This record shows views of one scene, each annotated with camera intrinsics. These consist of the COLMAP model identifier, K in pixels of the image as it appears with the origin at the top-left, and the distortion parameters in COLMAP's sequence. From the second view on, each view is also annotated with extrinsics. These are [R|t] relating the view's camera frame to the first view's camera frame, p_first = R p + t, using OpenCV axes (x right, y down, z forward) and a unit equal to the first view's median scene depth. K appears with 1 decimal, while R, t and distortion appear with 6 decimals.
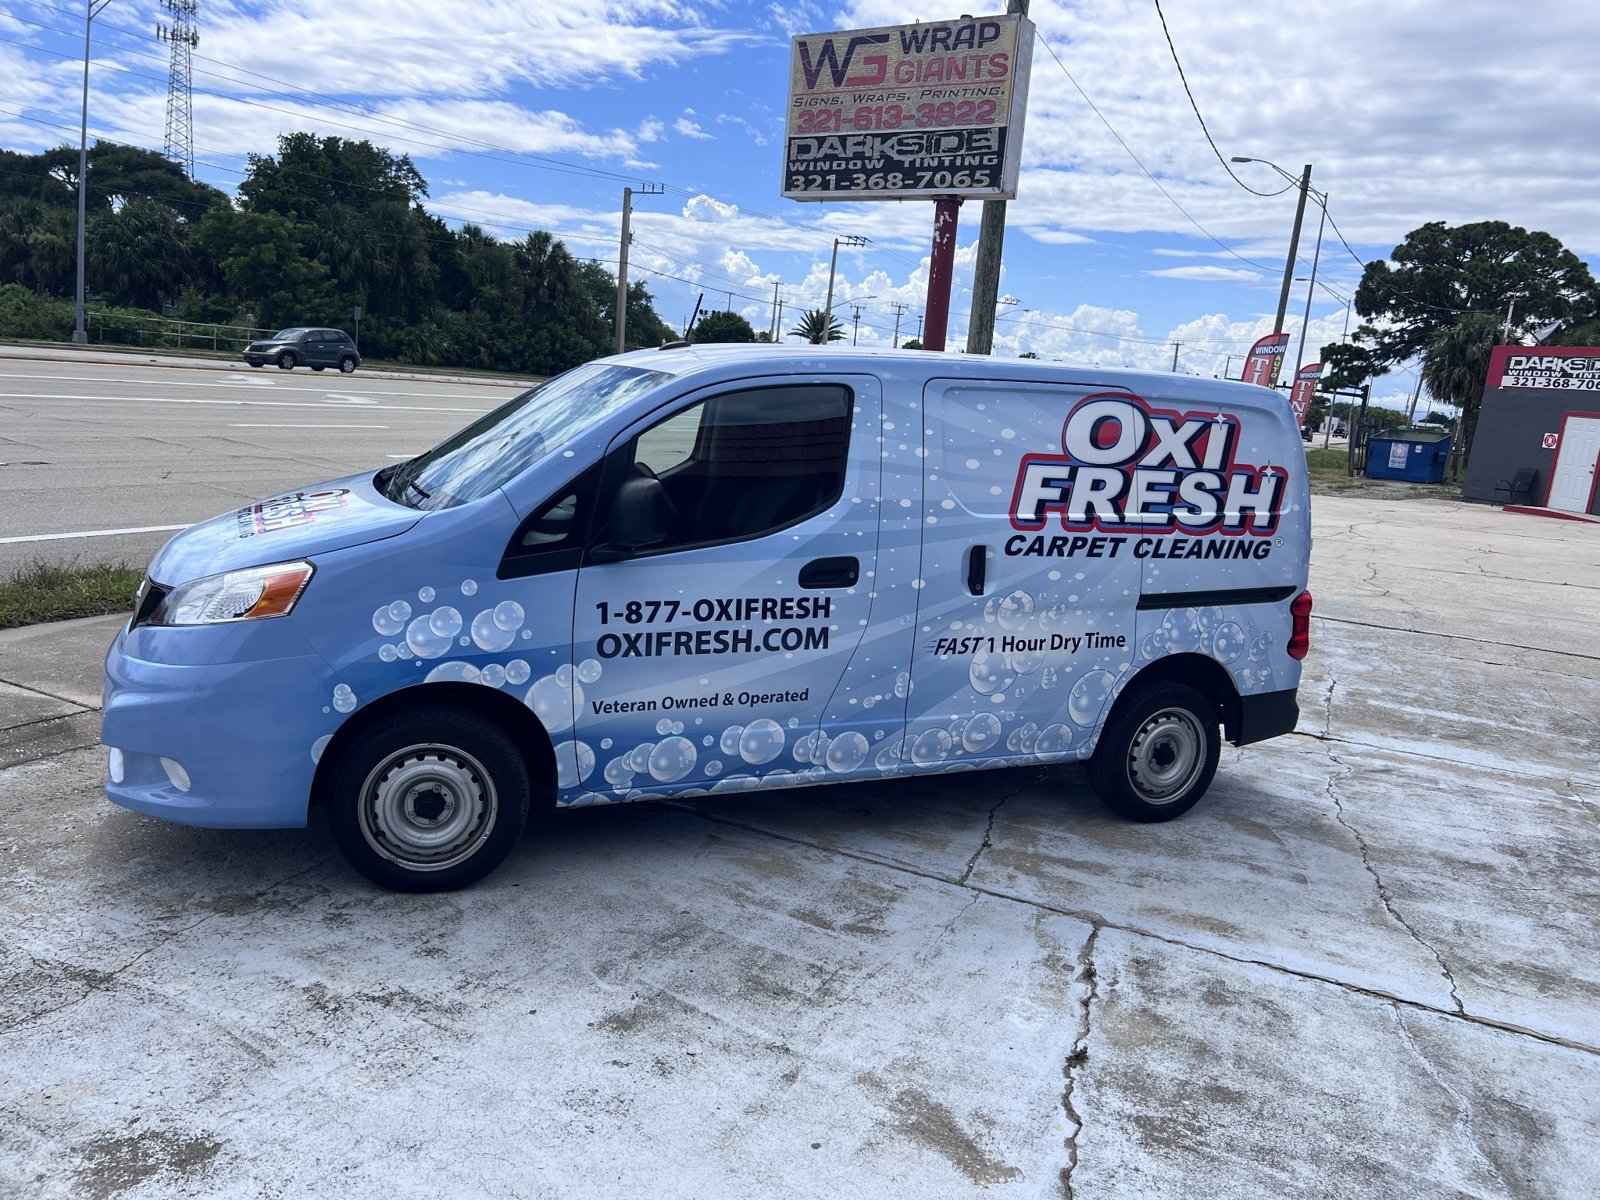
lens RADIAL K [[1188.7, 0, 791.2], [0, 1188.7, 594.3], [0, 0, 1]] dist [0.015428, -0.003599]
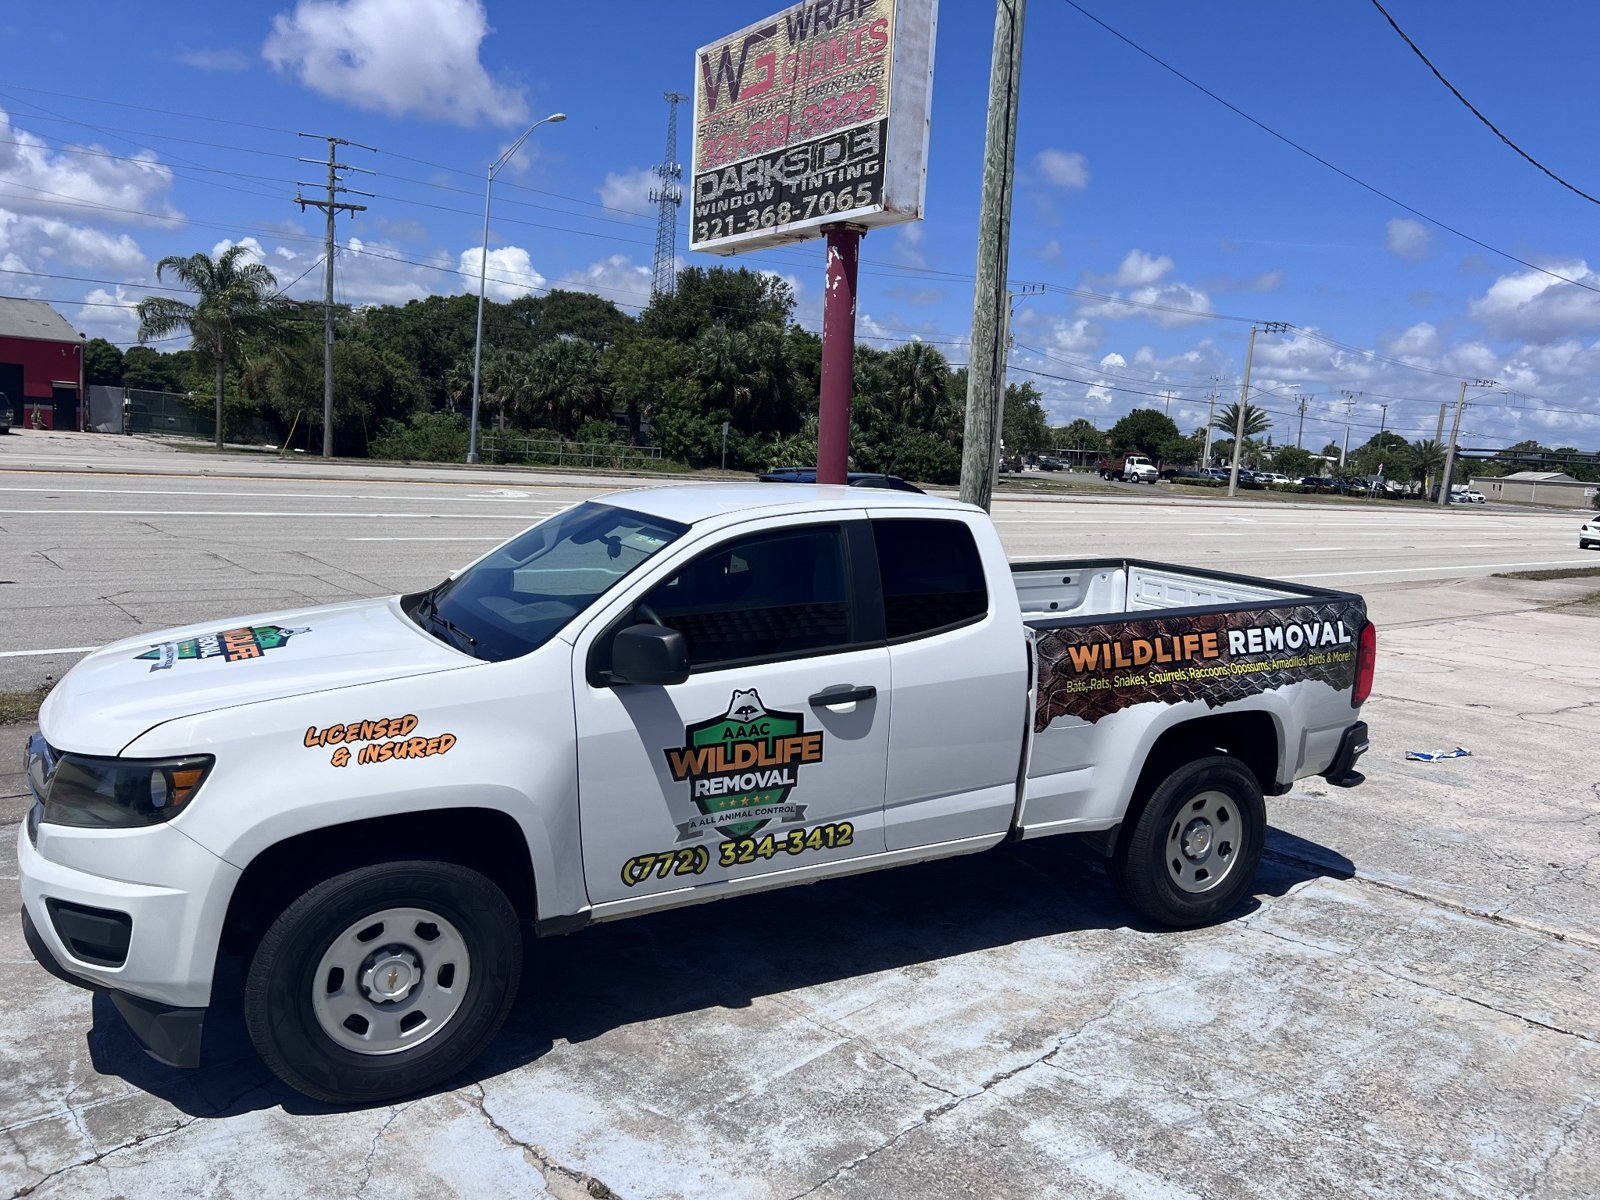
lens RADIAL K [[1196.9, 0, 794.8], [0, 1196.9, 592.8], [0, 0, 1]] dist [0.050933, -0.052235]
pose [[0.939118, 0.008087, -0.343498, 0.354126], [-0.038457, 0.995915, -0.081695, -0.048908], [0.341435, 0.089931, 0.935593, 0.319051]]
